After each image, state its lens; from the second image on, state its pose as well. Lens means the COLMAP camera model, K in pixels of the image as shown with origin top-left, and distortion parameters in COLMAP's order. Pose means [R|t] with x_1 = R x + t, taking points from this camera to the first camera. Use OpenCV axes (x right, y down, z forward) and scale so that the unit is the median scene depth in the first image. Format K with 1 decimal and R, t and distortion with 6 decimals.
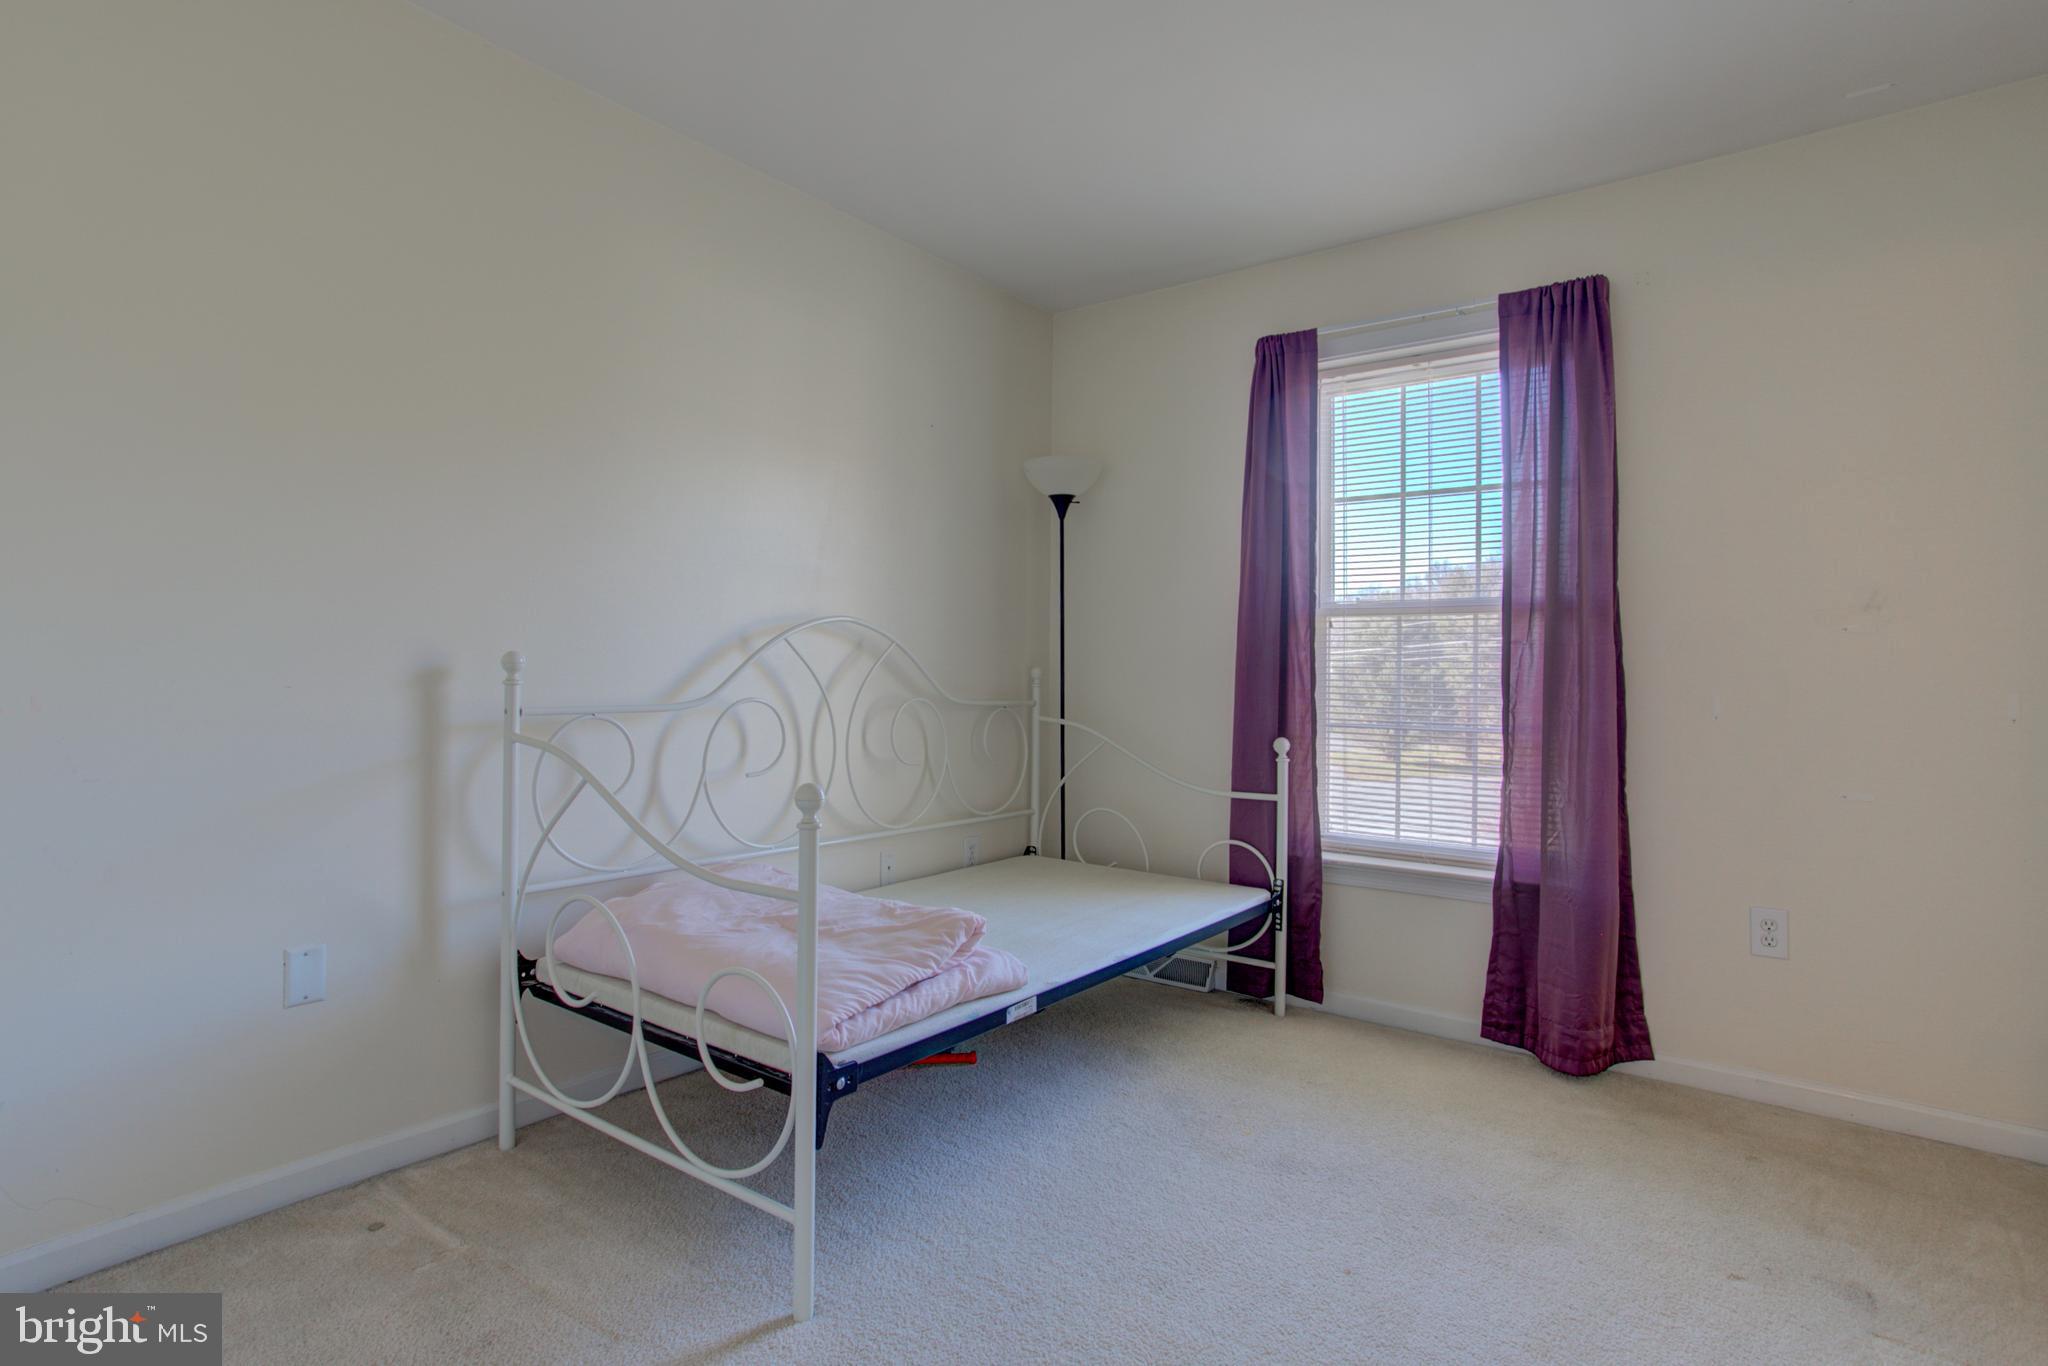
lens RADIAL K [[1011.3, 0, 1025.1], [0, 1011.3, 676.3], [0, 0, 1]] dist [-0.057338, 0.033839]
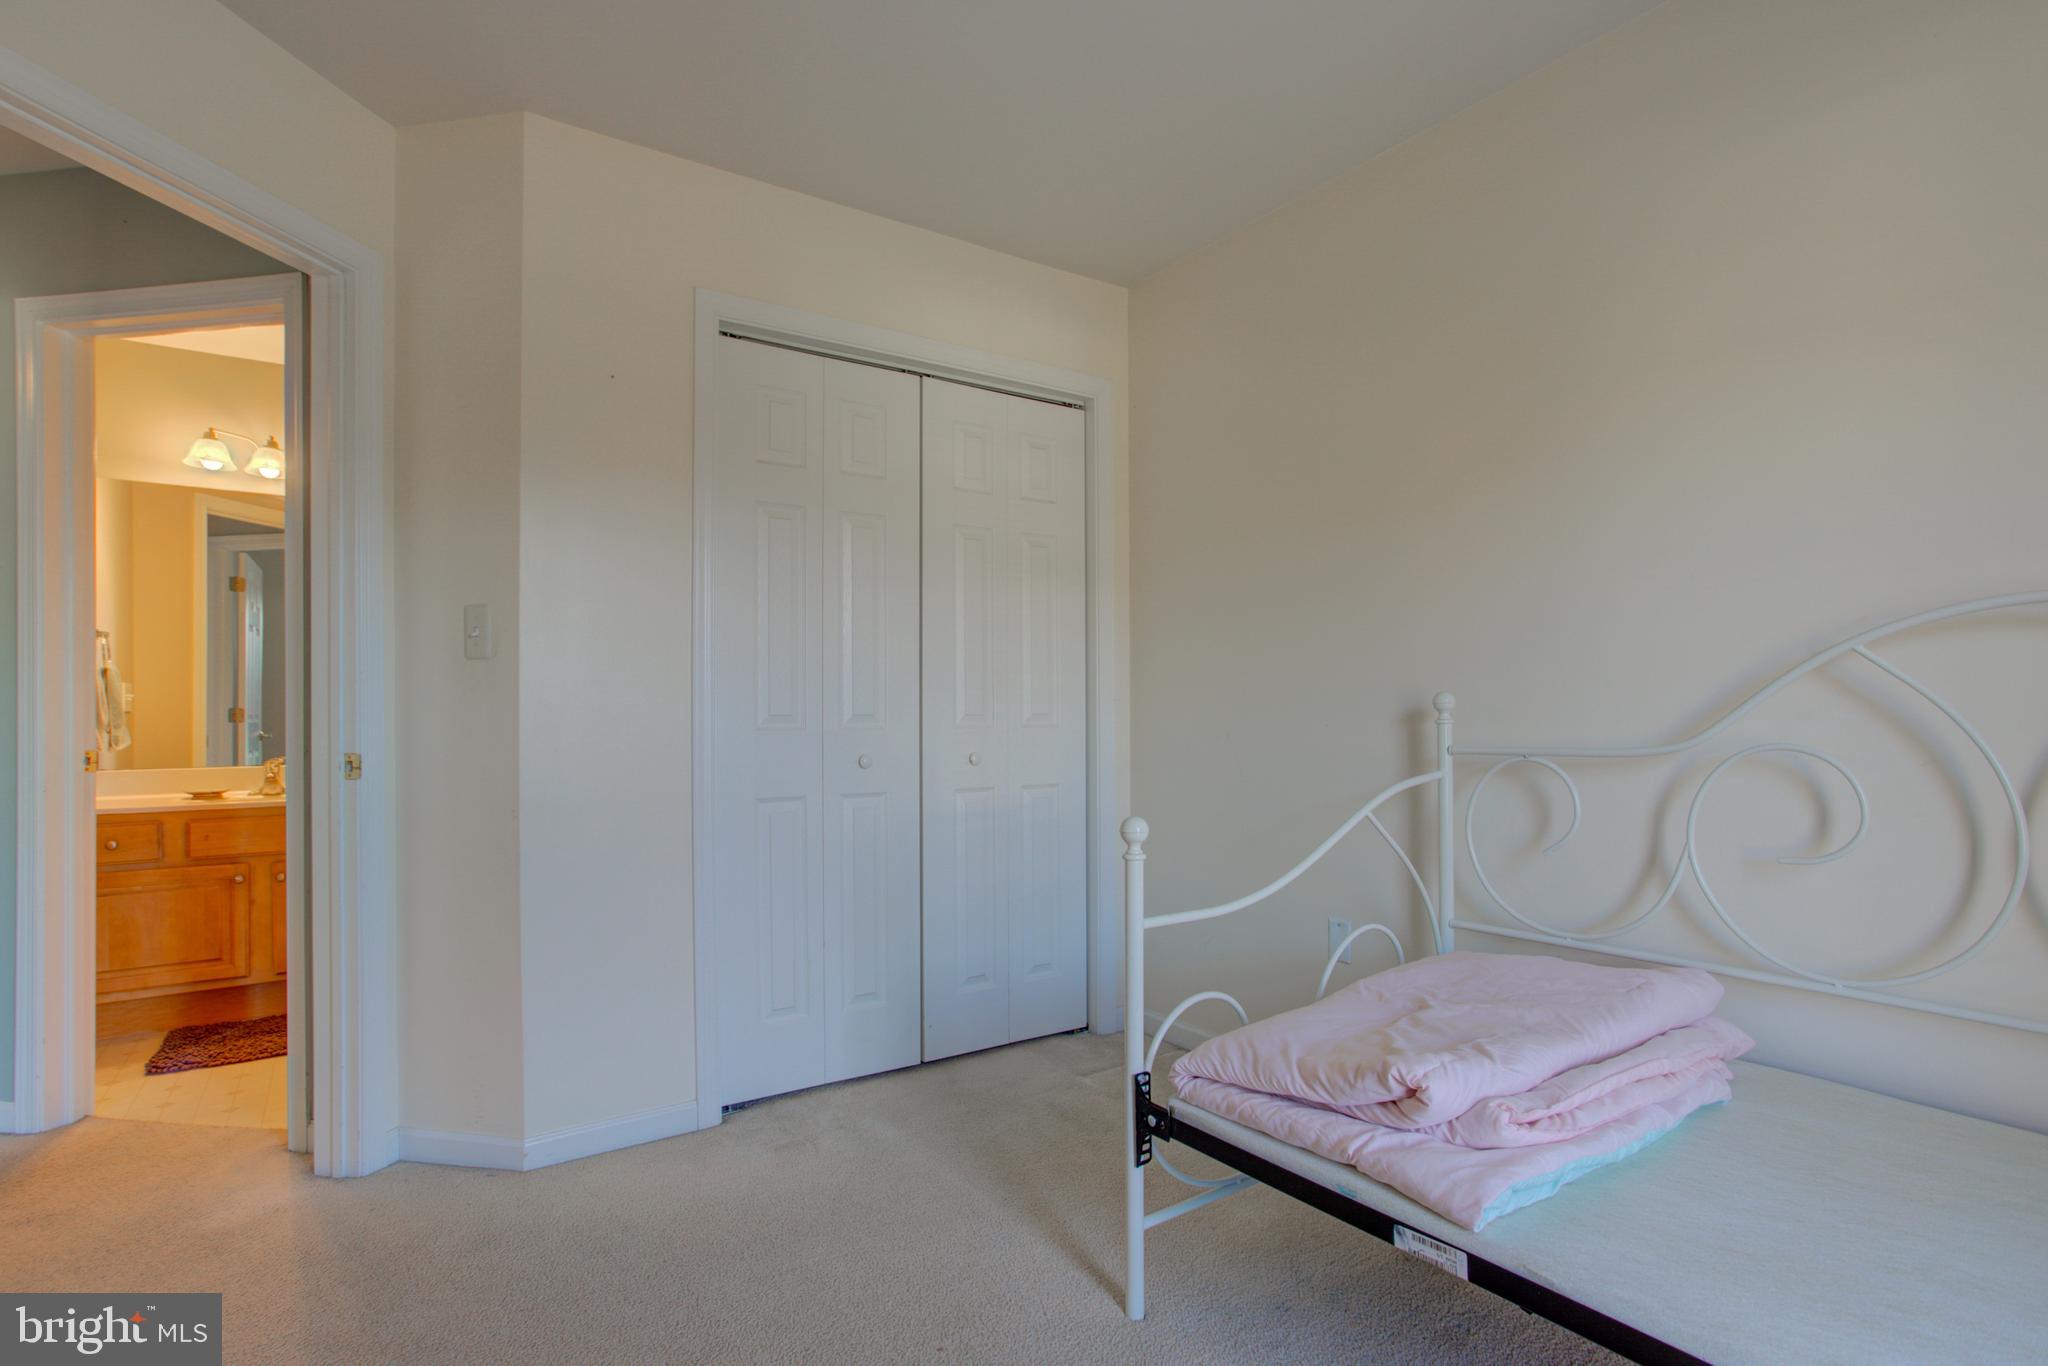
lens RADIAL K [[1011.3, 0, 1025.1], [0, 1011.3, 676.3], [0, 0, 1]] dist [-0.057338, 0.033839]
pose [[-0.293149, -0.043352, -0.955083, 0.684206], [0.007035, 0.998847, -0.047497, 0.006655], [0.956041, -0.020642, -0.292506, 0.972578]]
